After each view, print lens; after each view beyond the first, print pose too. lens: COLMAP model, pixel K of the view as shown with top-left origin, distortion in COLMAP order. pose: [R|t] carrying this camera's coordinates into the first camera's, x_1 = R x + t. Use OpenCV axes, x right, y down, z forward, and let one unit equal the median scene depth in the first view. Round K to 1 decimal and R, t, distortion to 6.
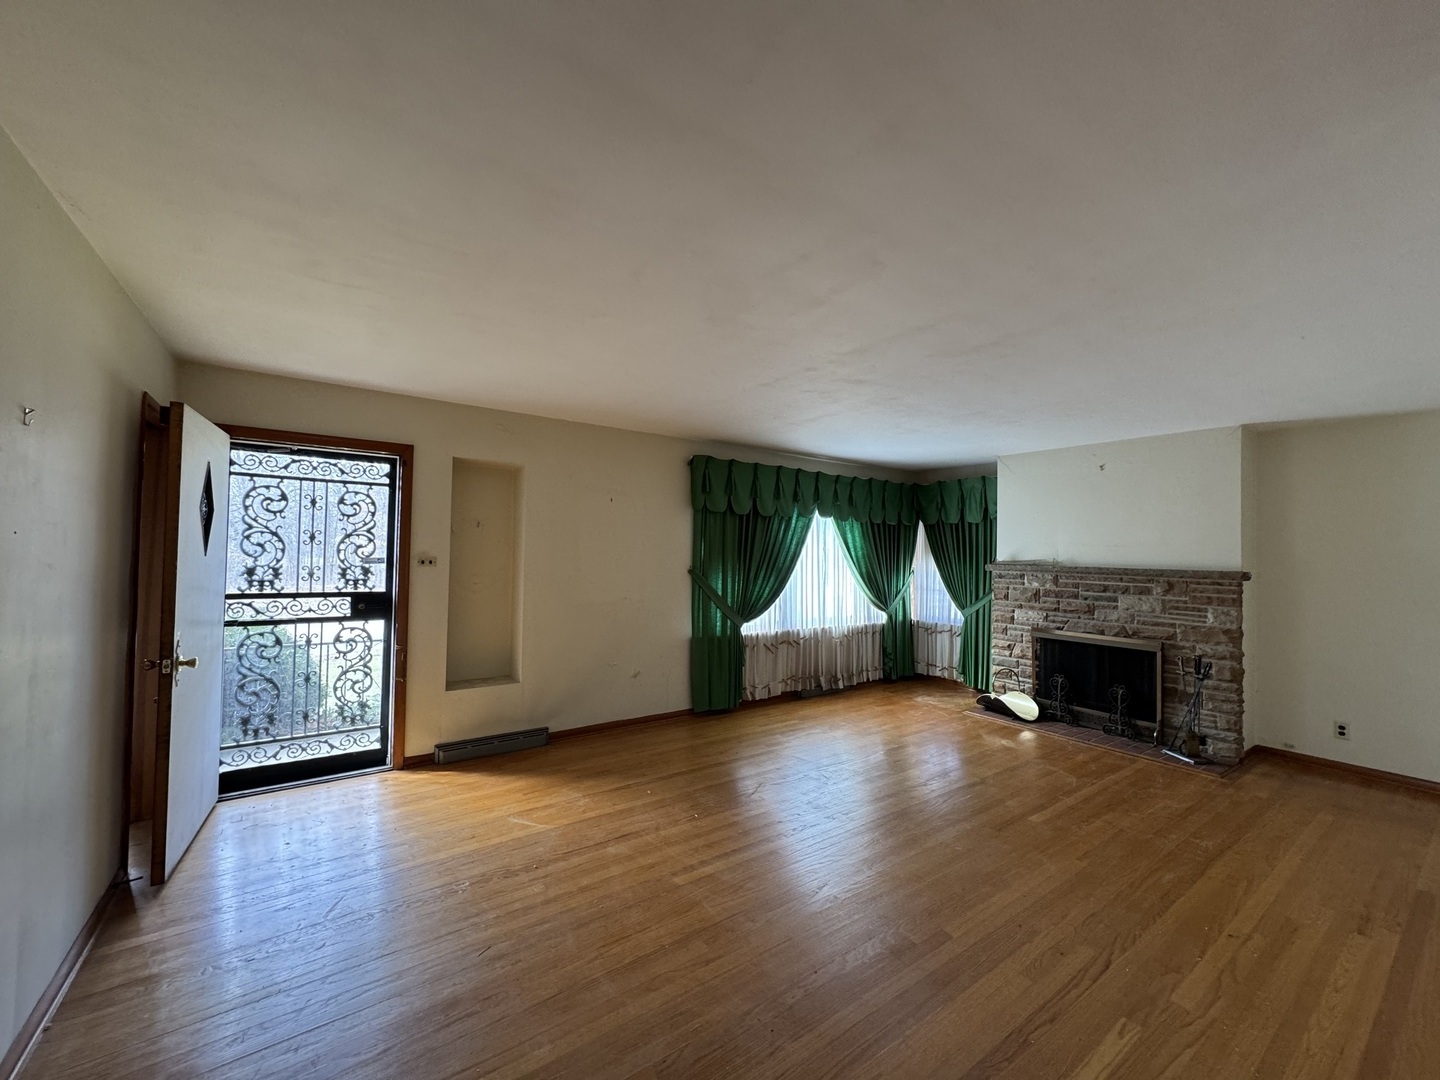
lens RADIAL K [[587.9, 0, 733.6], [0, 587.9, 540.2], [0, 0, 1]] dist [0.000688, 0.000127]
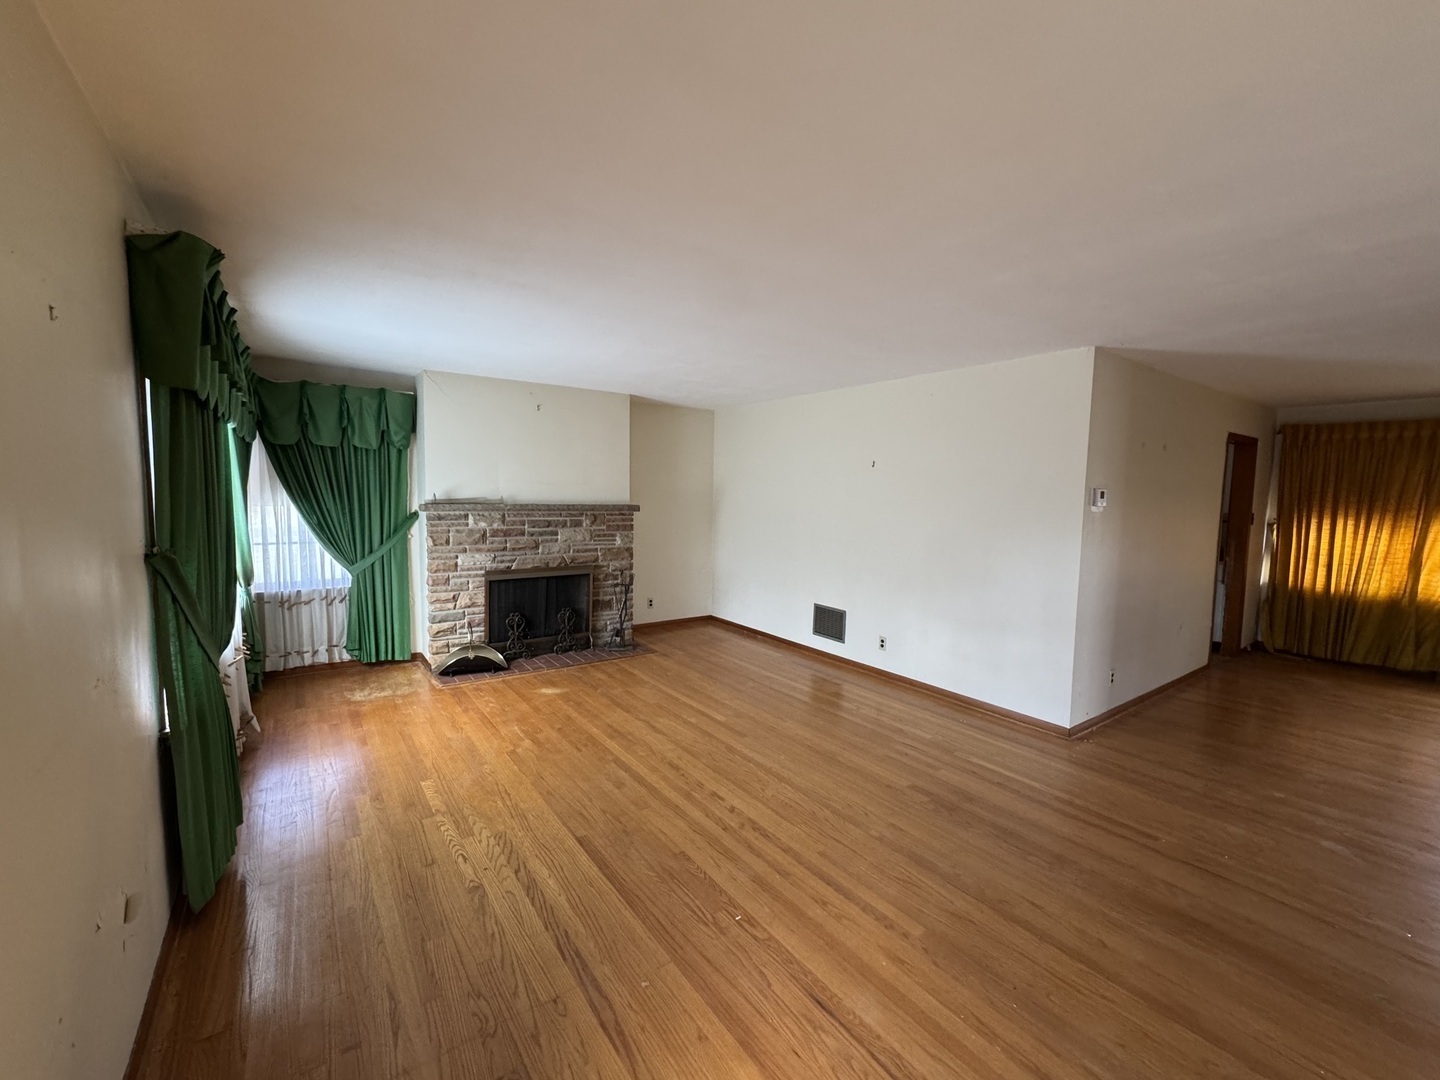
lens RADIAL K [[587.9, 0, 730.8], [0, 587.9, 542.6], [0, 0, 1]] dist [0.000688, 0.000127]
pose [[0.002851, -0.103143, 0.994662, -0.418578], [-0.041159, 0.993811, 0.103173, -0.007592], [-0.999149, -0.041234, -0.001412, 0.641264]]
